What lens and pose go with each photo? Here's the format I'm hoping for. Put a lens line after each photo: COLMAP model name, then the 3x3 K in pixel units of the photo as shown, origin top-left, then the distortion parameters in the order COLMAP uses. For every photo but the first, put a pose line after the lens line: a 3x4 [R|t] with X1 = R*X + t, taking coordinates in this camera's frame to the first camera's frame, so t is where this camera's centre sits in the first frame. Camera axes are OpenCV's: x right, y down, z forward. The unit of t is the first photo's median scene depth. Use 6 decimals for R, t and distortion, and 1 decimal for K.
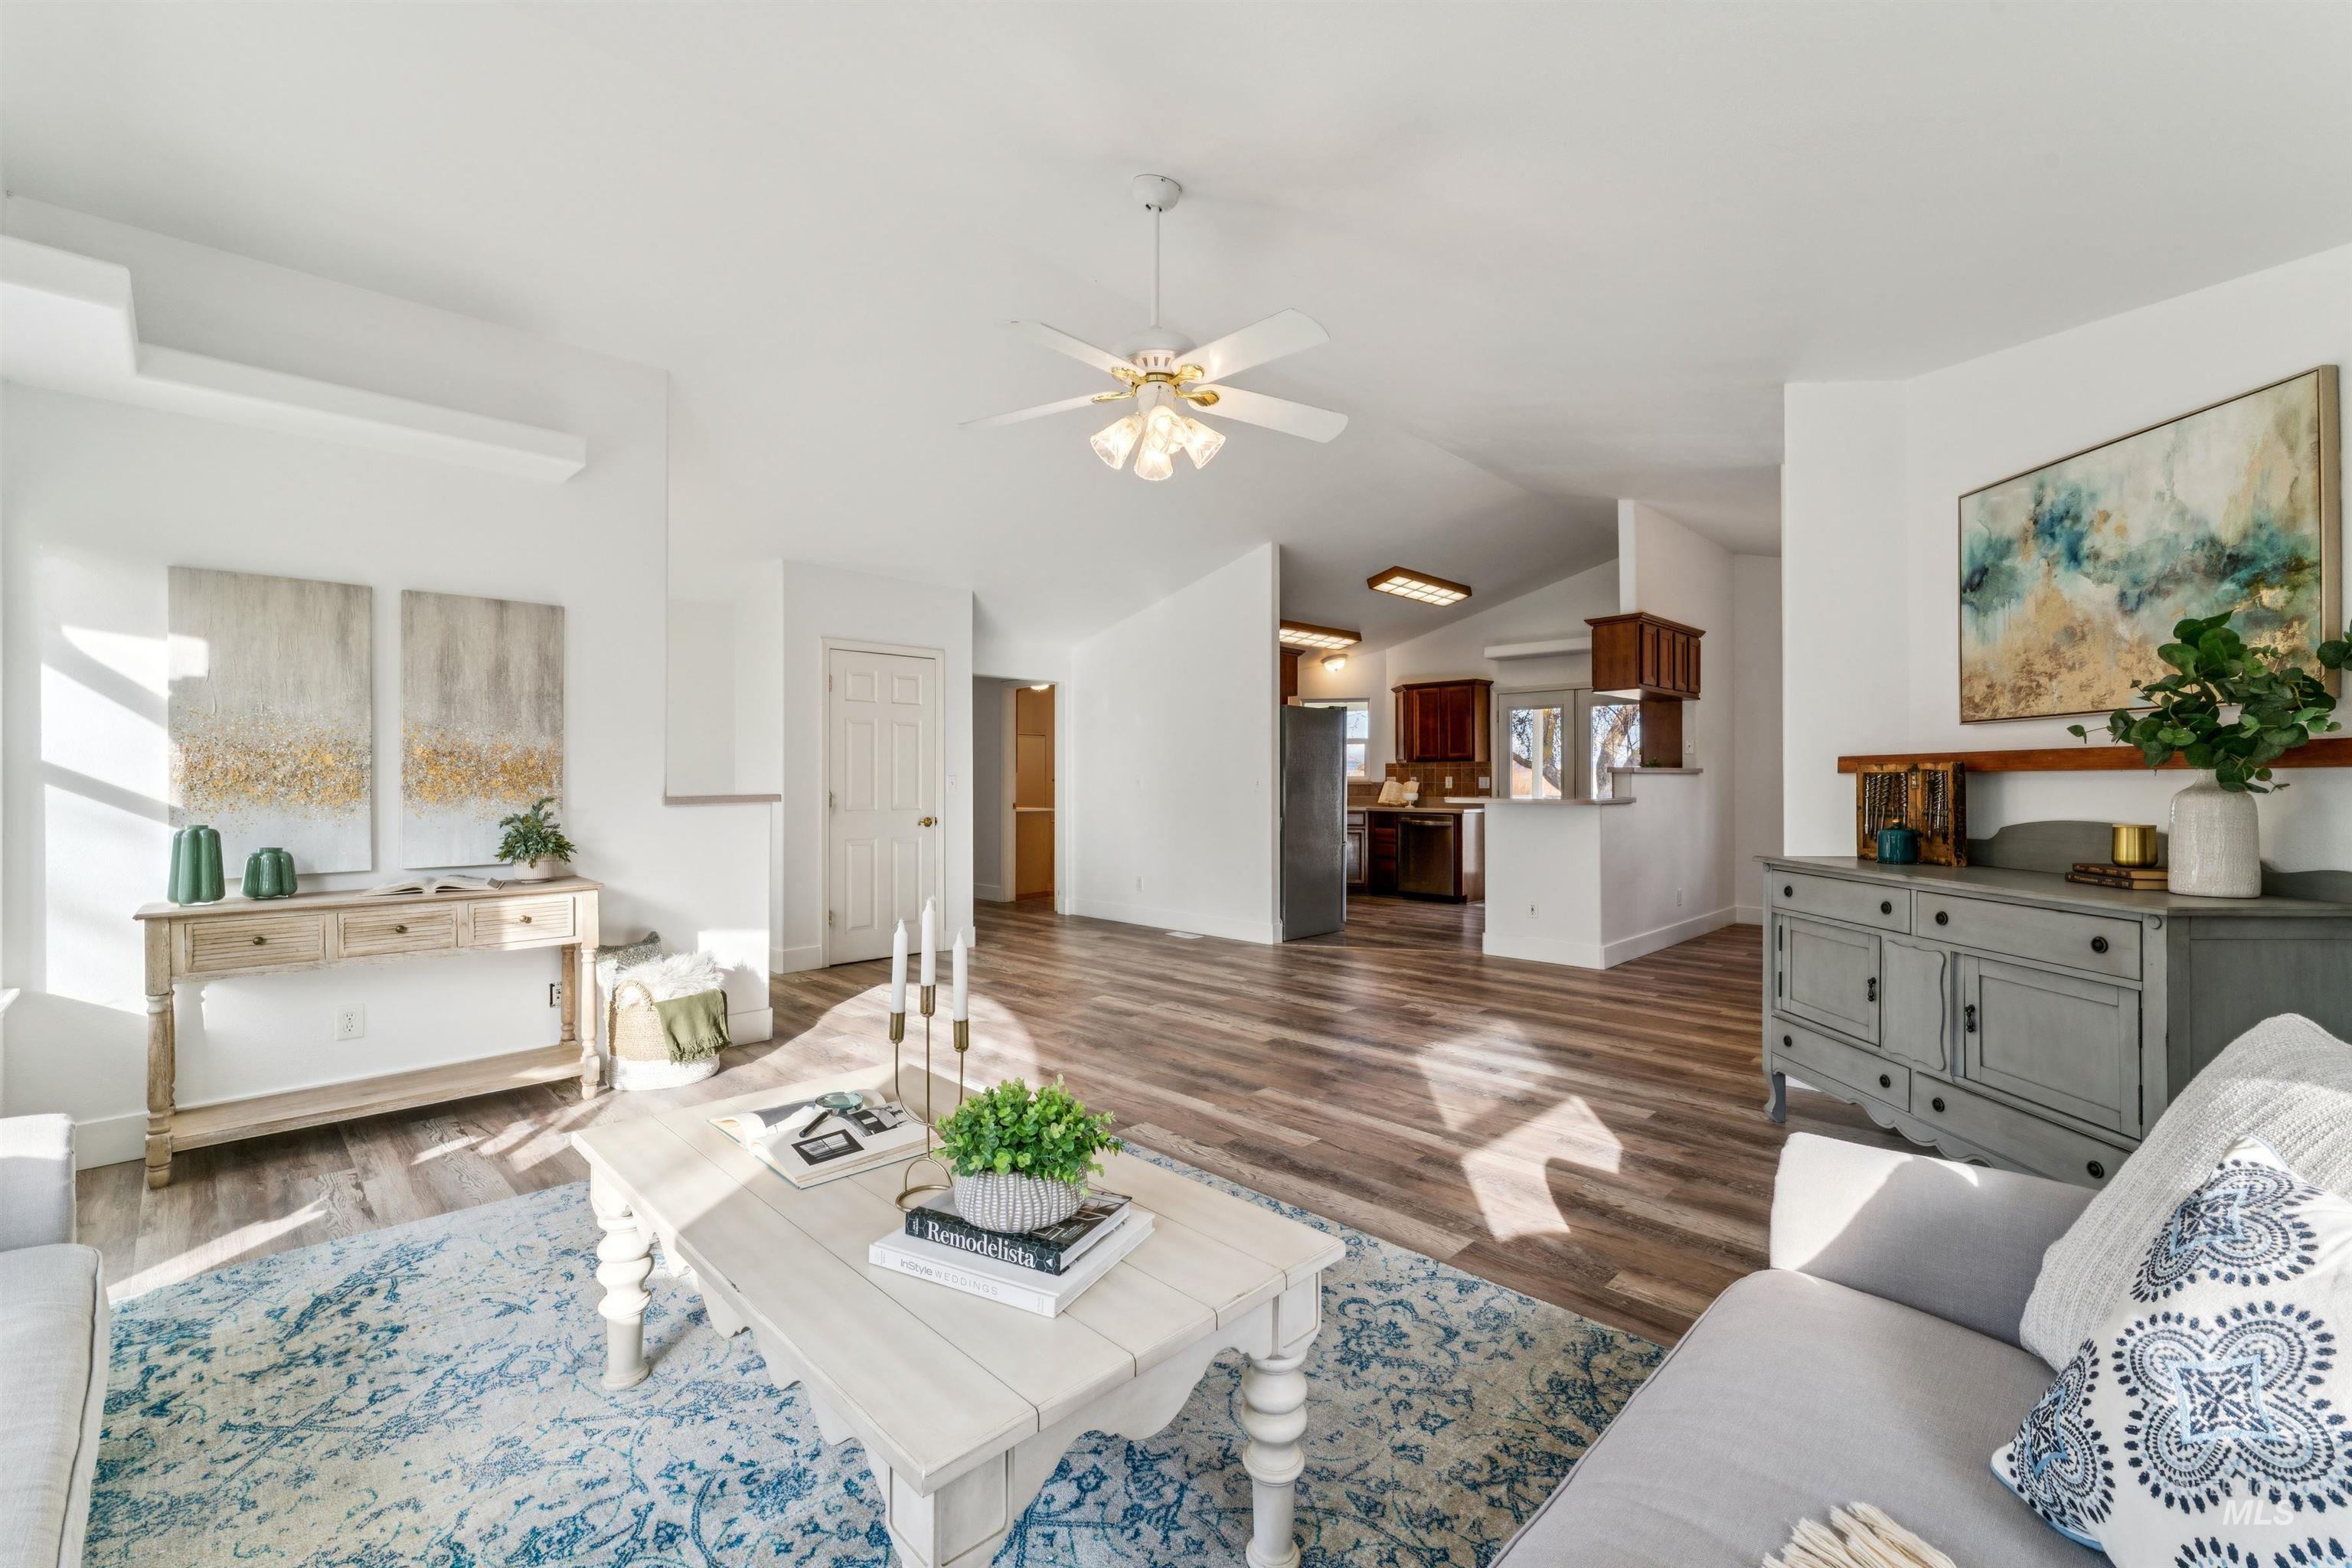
lens RADIAL K [[986.1, 0, 1176.0], [0, 986.1, 784.0], [0, 0, 1]] dist [-0.001818, 0.000197]
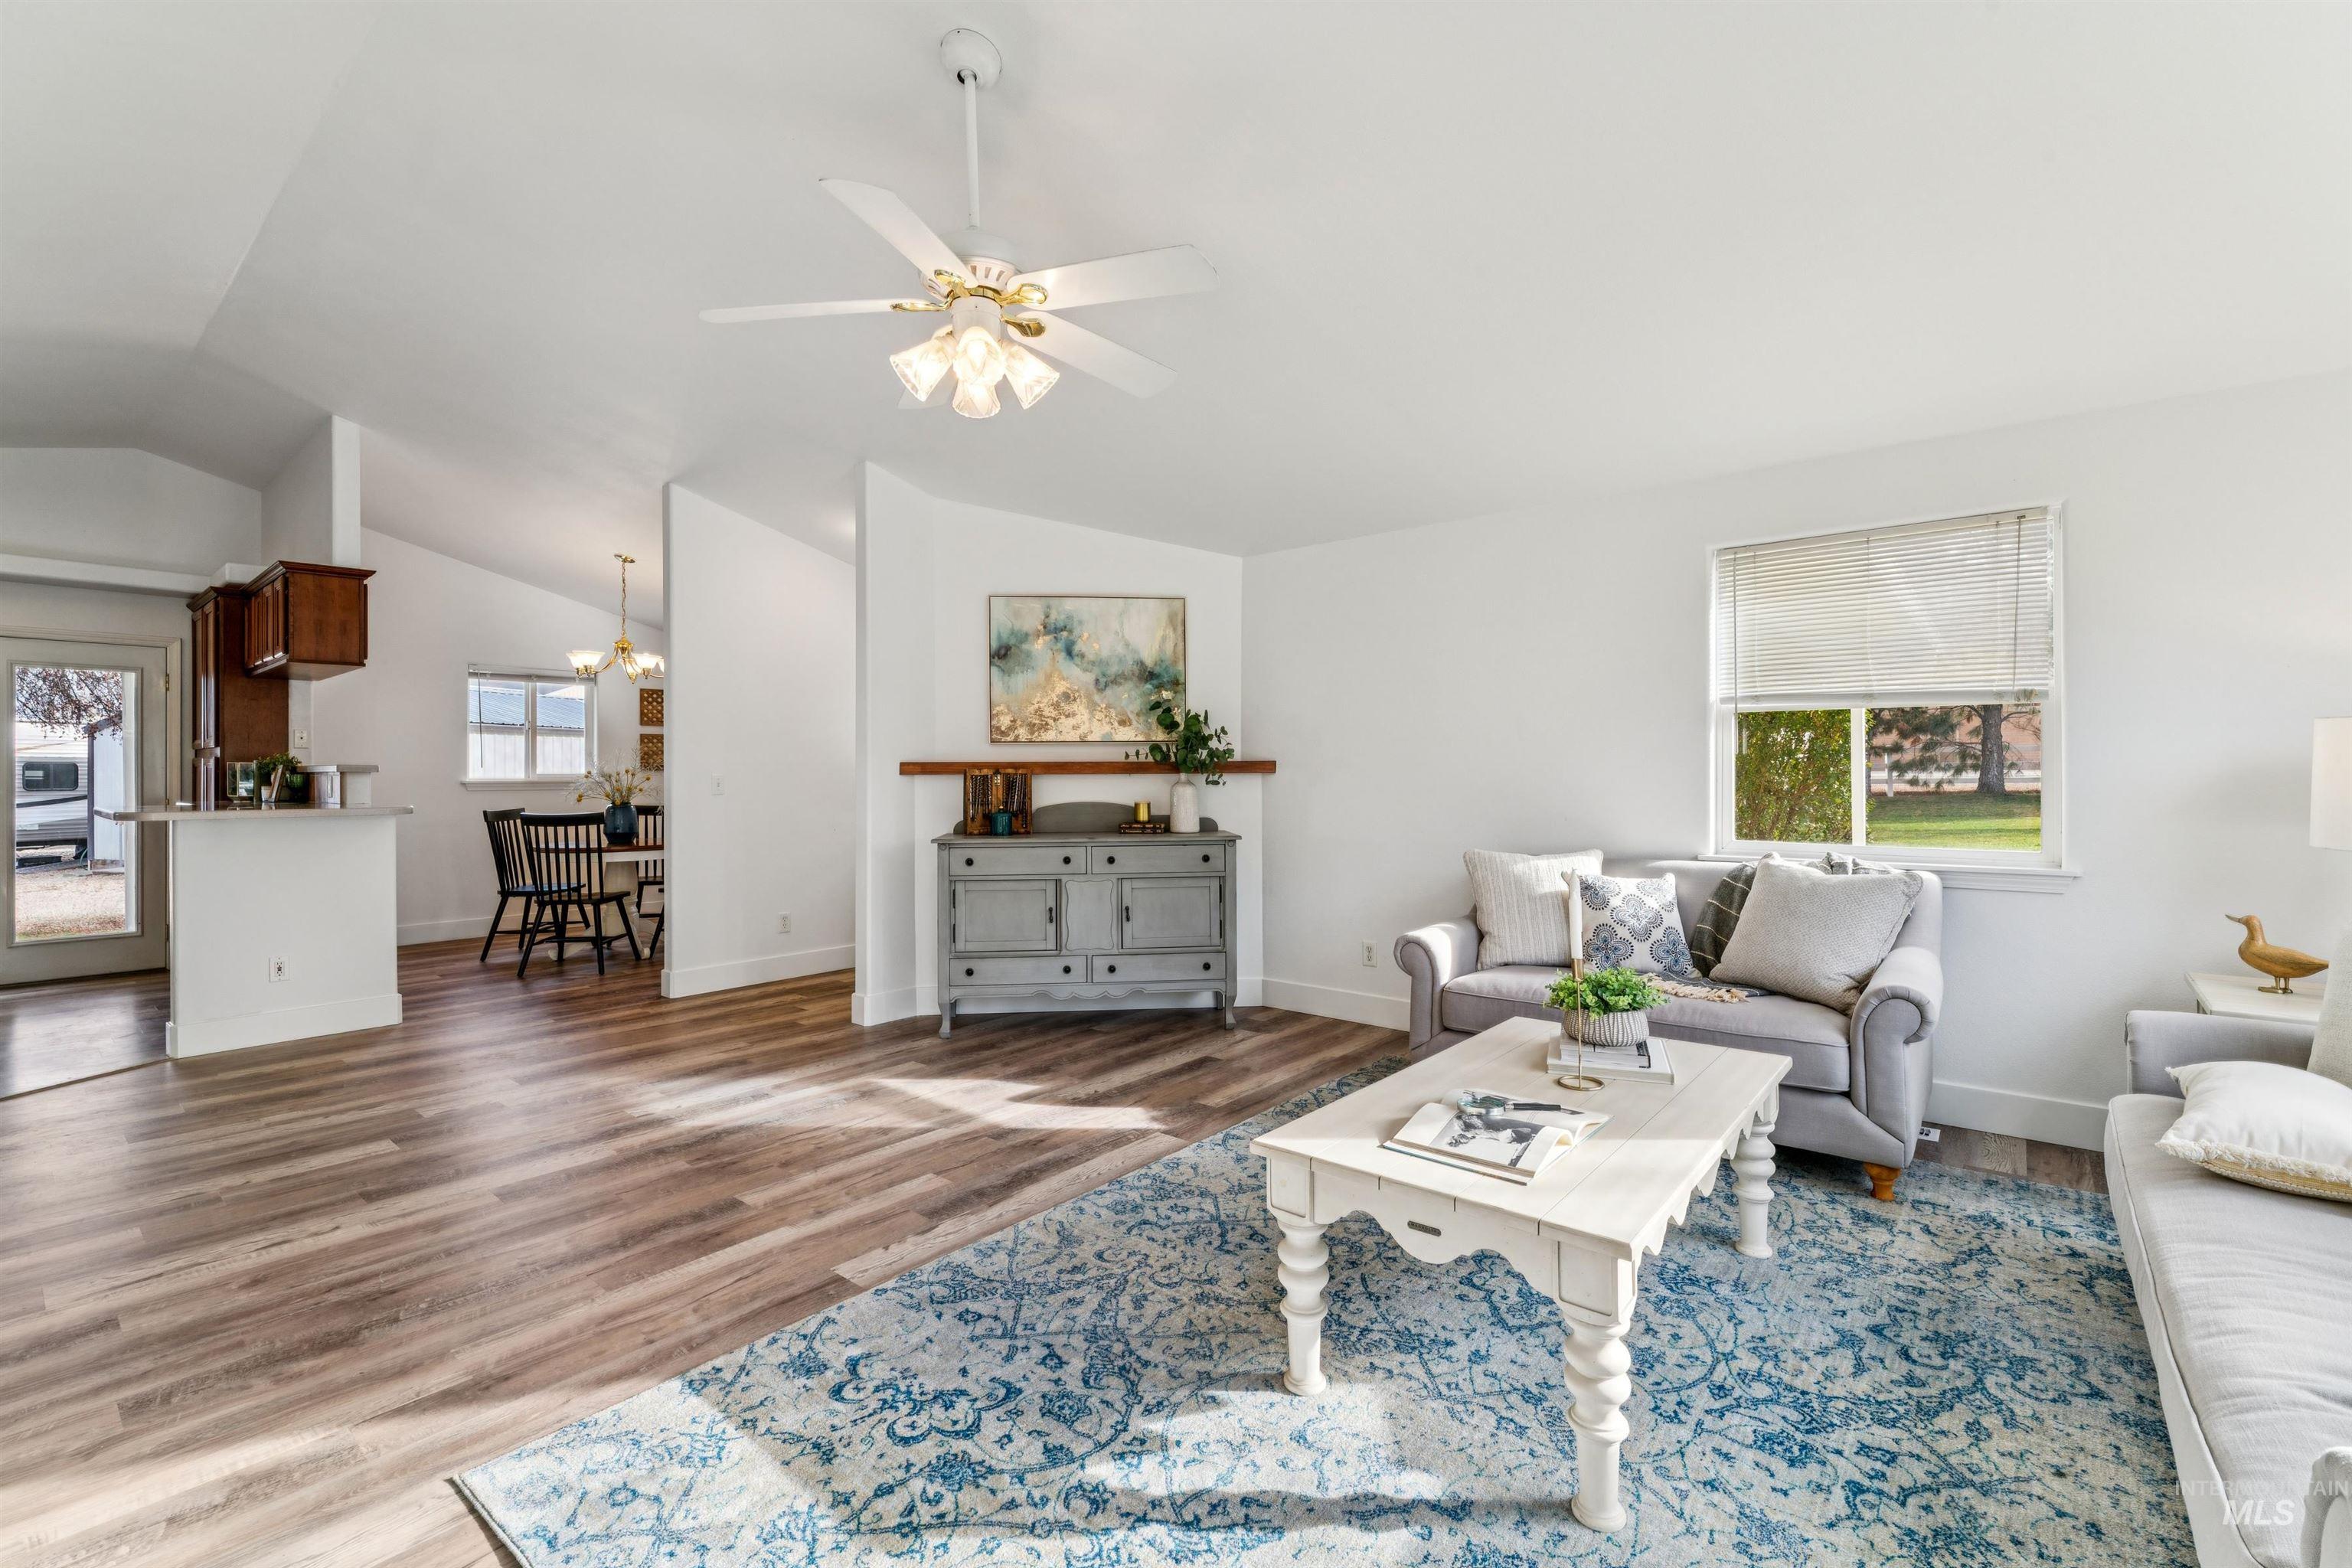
lens RADIAL K [[1004.5, 0, 1203.8], [0, 1004.5, 771.4], [0, 0, 1]] dist [-0.002094, -0.000175]
pose [[-0.101613, 0.001765, 0.994822, -0.868328], [0.007224, 0.999973, -0.001036, -0.013768], [-0.994798, 0.007082, -0.101623, 0.897803]]
